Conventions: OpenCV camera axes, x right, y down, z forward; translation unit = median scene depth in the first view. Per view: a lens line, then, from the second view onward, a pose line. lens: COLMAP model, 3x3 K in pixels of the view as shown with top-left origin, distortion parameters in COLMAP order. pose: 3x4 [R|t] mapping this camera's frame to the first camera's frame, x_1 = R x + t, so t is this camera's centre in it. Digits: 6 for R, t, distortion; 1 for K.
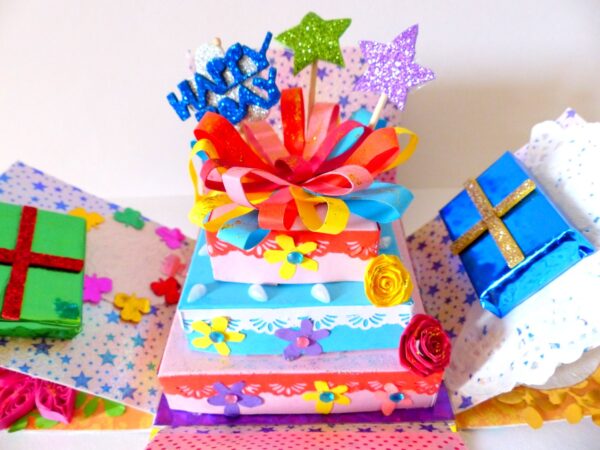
lens RADIAL K [[471.6, 0, 296.8], [0, 471.6, 206.9], [0, 0, 1]] dist [-0.052439, 0.059345]
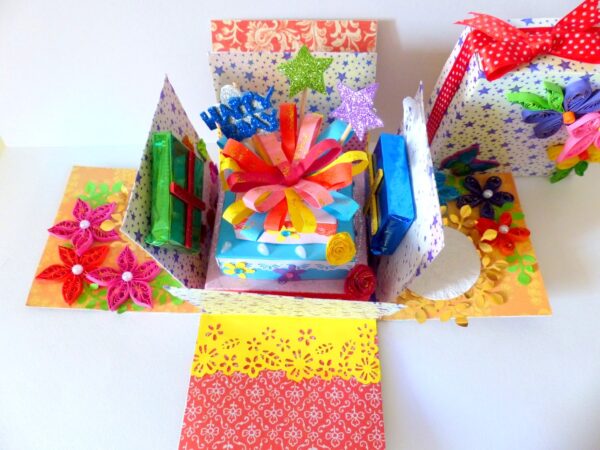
lens RADIAL K [[461.1, 0, 300.0], [0, 461.1, 225.0], [0, 0, 1]] dist [0.005146, 0.001378]
pose [[0.999265, 0.037567, 0.007600, 0.029945], [-0.037490, 0.916754, 0.397688, -0.515800], [0.007972, -0.397681, 0.917489, -0.431888]]
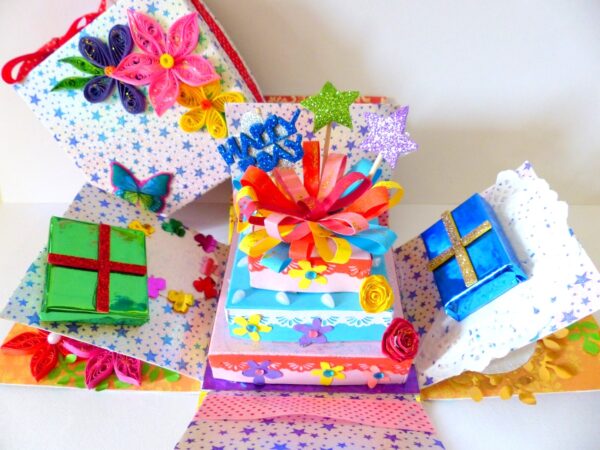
lens RADIAL K [[461.1, 0, 300.0], [0, 461.1, 225.0], [0, 0, 1]] dist [0.005146, 0.001378]
pose [[0.999150, 0.039816, 0.010672, -0.051572], [-0.040552, 0.995885, 0.081049, -0.137446], [-0.007401, -0.081413, 0.996653, -0.322032]]
